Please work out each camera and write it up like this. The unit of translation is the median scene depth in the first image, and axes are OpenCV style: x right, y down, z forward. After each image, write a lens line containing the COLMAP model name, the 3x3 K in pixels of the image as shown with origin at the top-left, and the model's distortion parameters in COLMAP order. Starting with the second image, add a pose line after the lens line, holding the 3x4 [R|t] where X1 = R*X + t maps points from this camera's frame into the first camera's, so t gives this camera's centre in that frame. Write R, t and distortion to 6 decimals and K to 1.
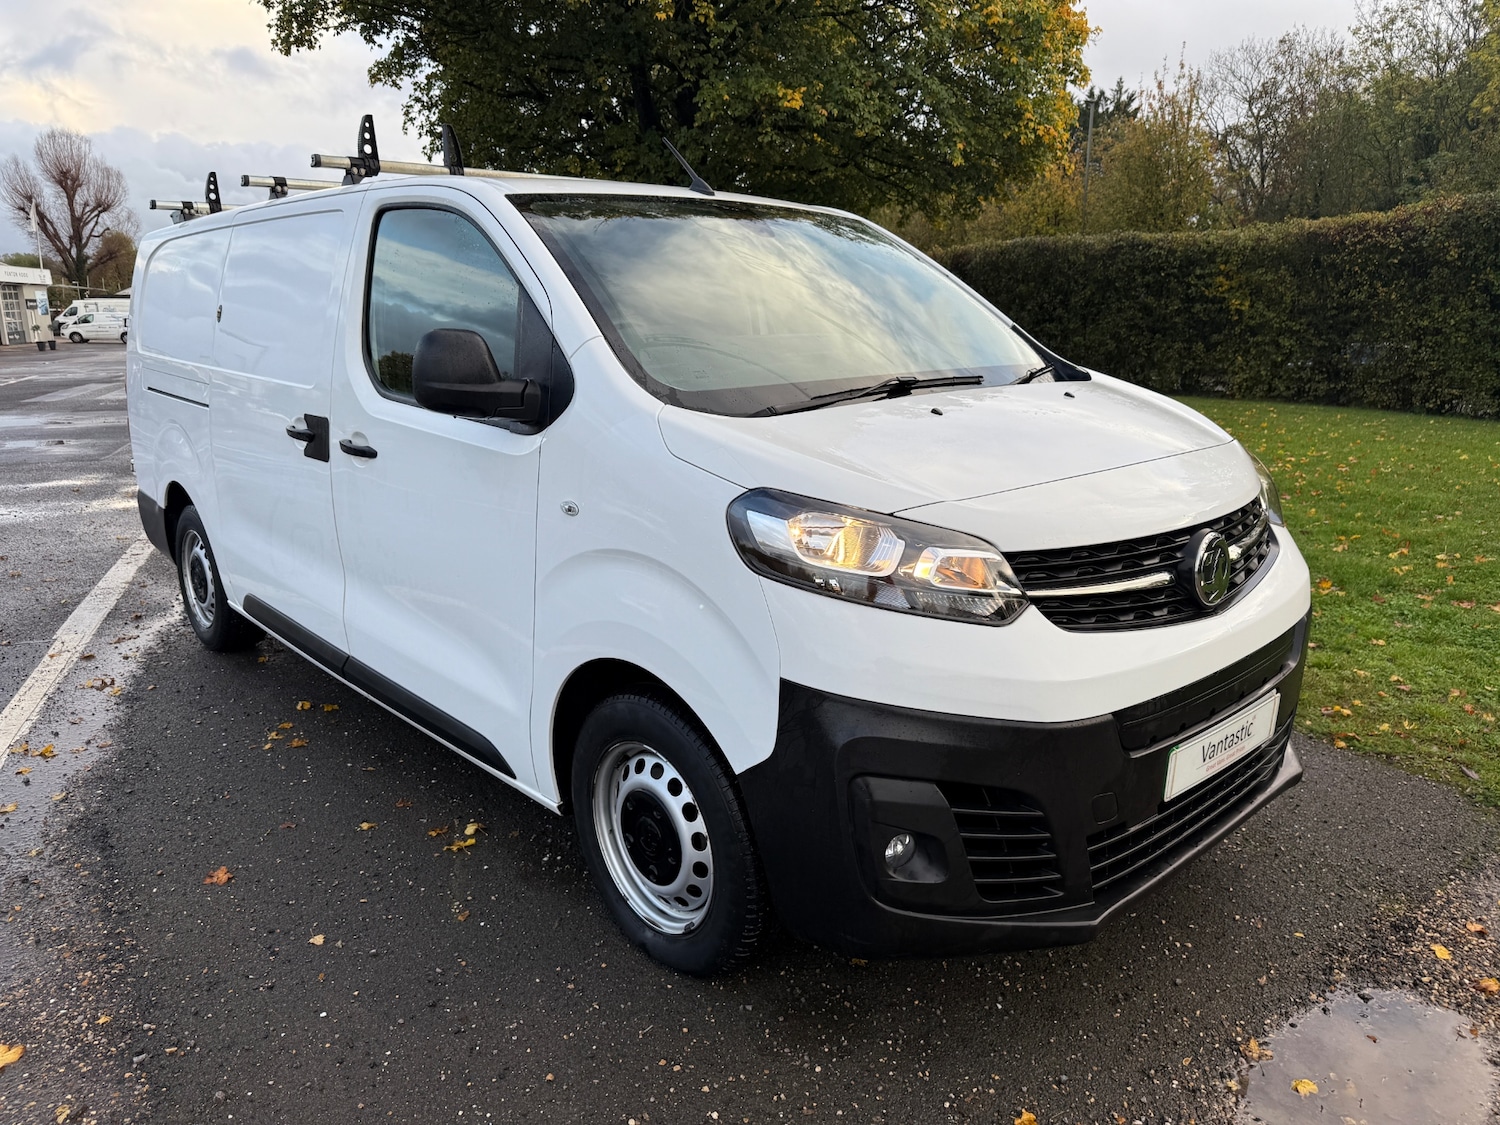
lens RADIAL K [[1083.0, 0, 755.1], [0, 1083.0, 556.3], [0, 0, 1]] dist [0.006041, -0.007875]
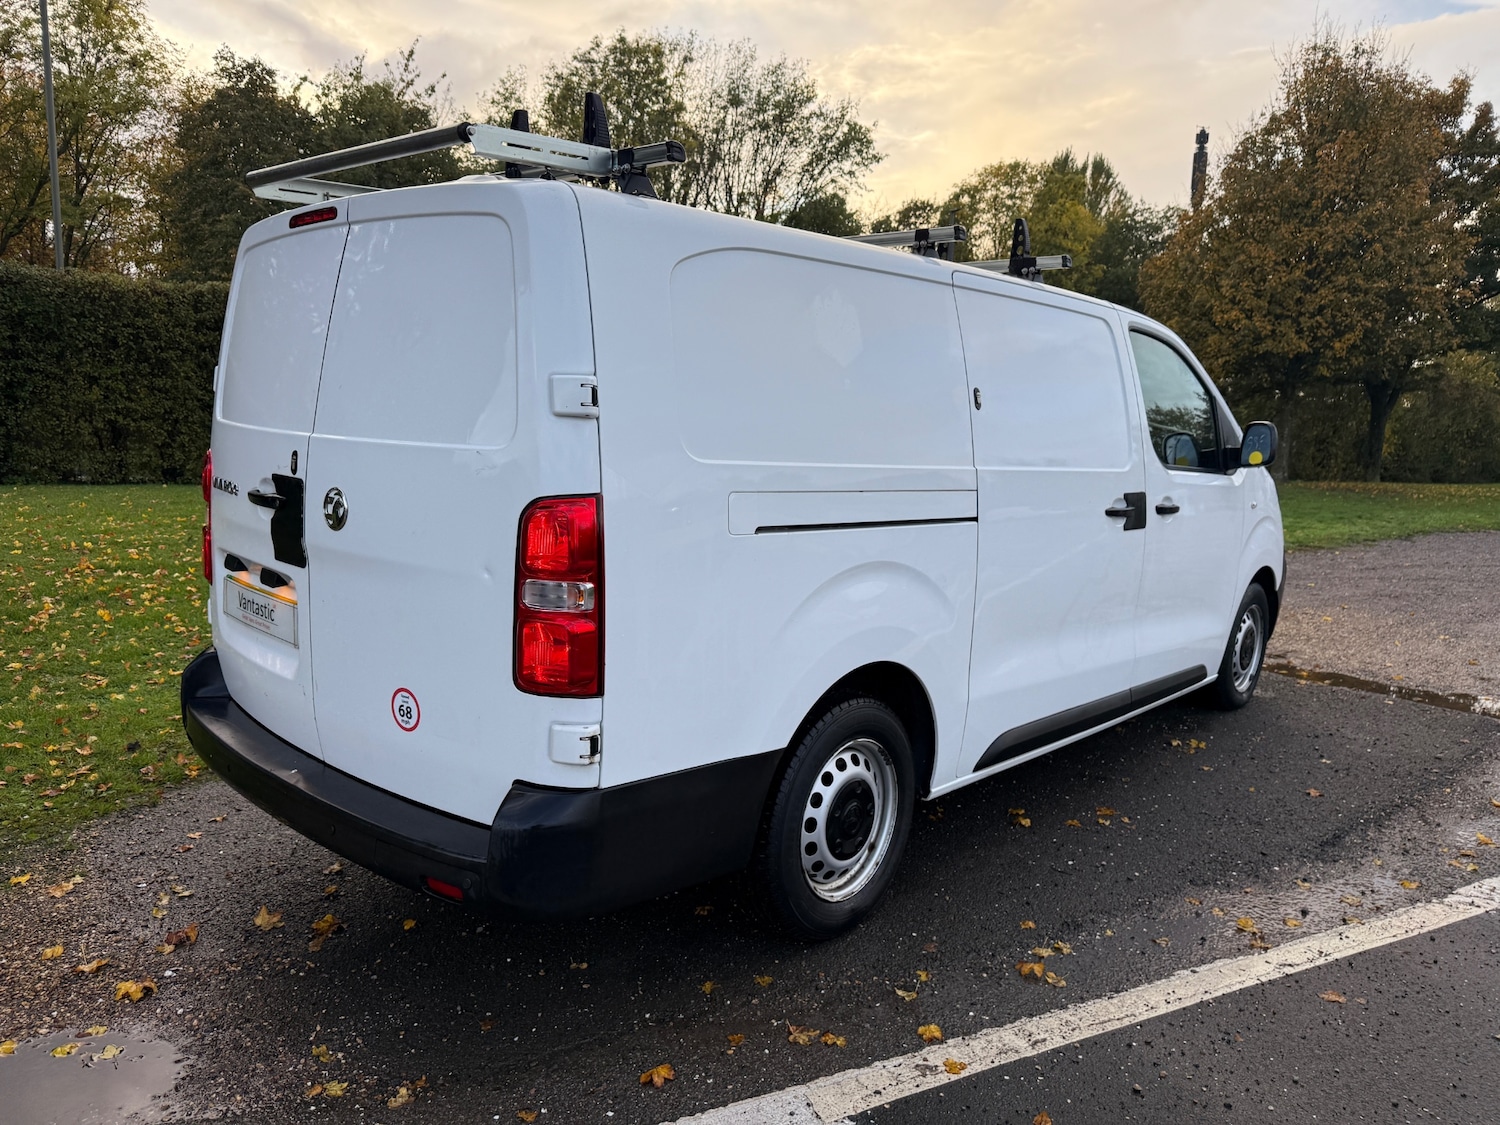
lens RADIAL K [[1083.0, 0, 755.1], [0, 1083.0, 556.3], [0, 0, 1]] dist [0.006041, -0.007875]
pose [[-0.107126, -0.136085, 0.984888, -0.956750], [0.186766, 0.970200, 0.154370, -0.200960], [-0.976546, 0.200481, -0.078517, 0.945325]]
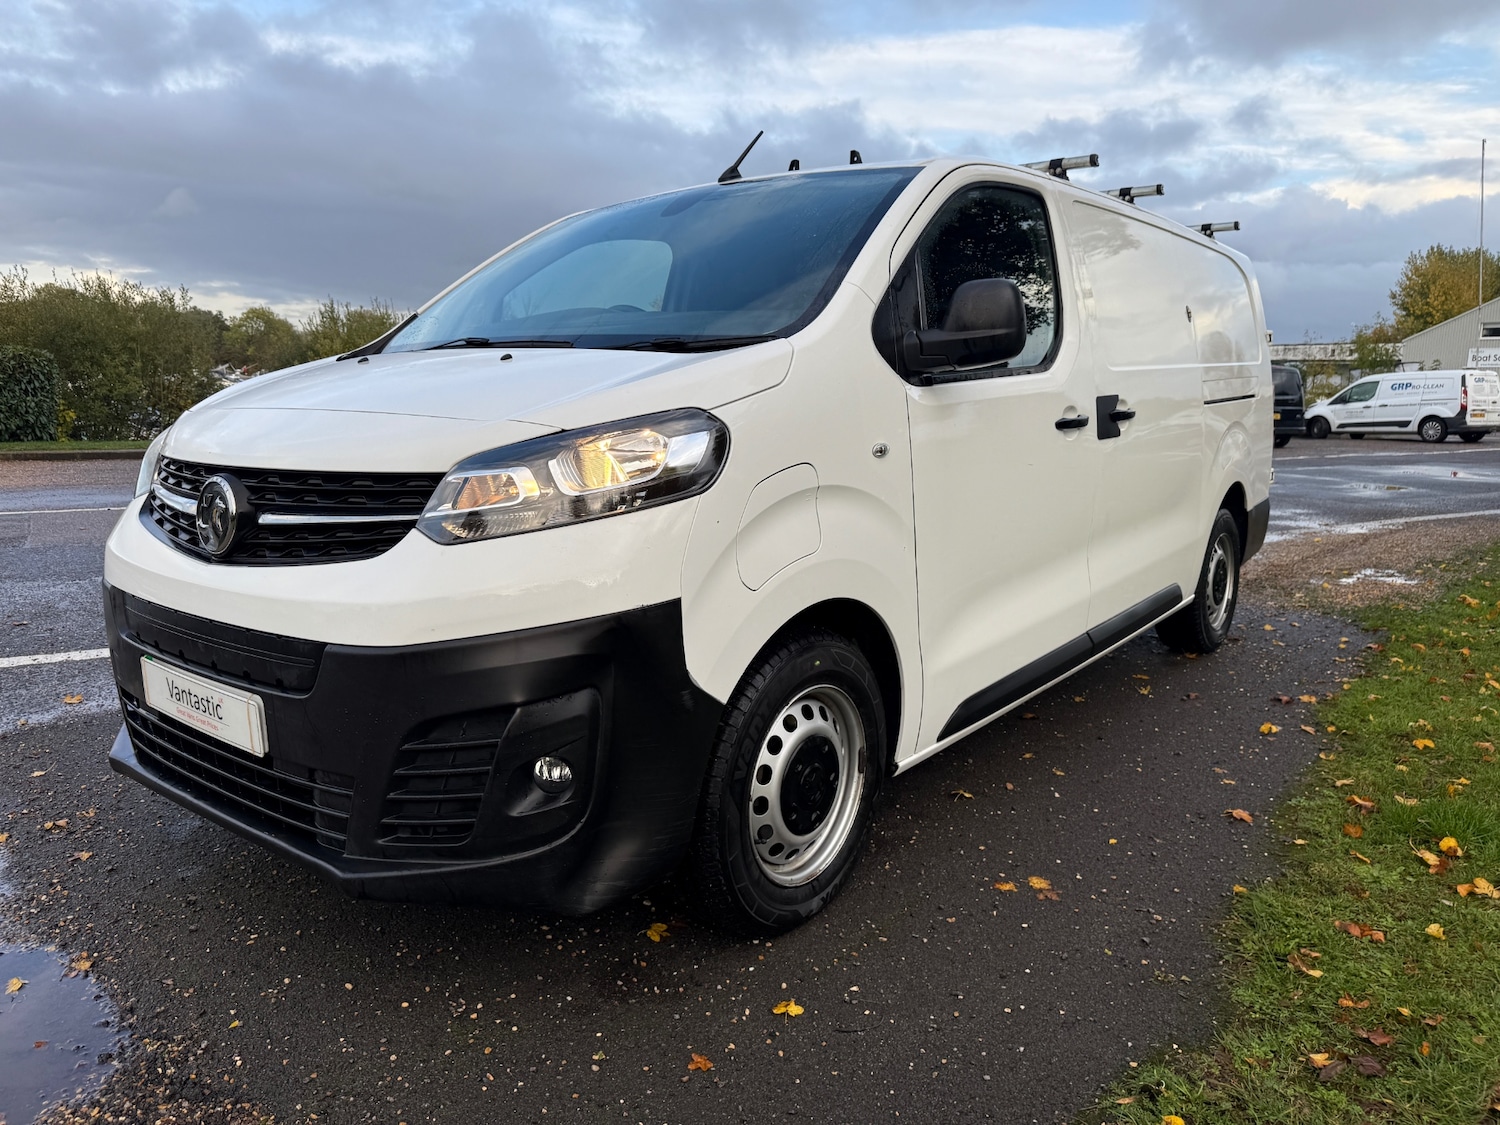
lens RADIAL K [[1081.9, 0, 742.0], [0, 1081.9, 544.5], [0, 0, 1]] dist [0.003925, -0.003588]
pose [[0.151090, 0.150783, -0.976953, 0.610767], [-0.225569, 0.967483, 0.114437, -0.076390], [0.962440, 0.203080, 0.180189, 0.547763]]
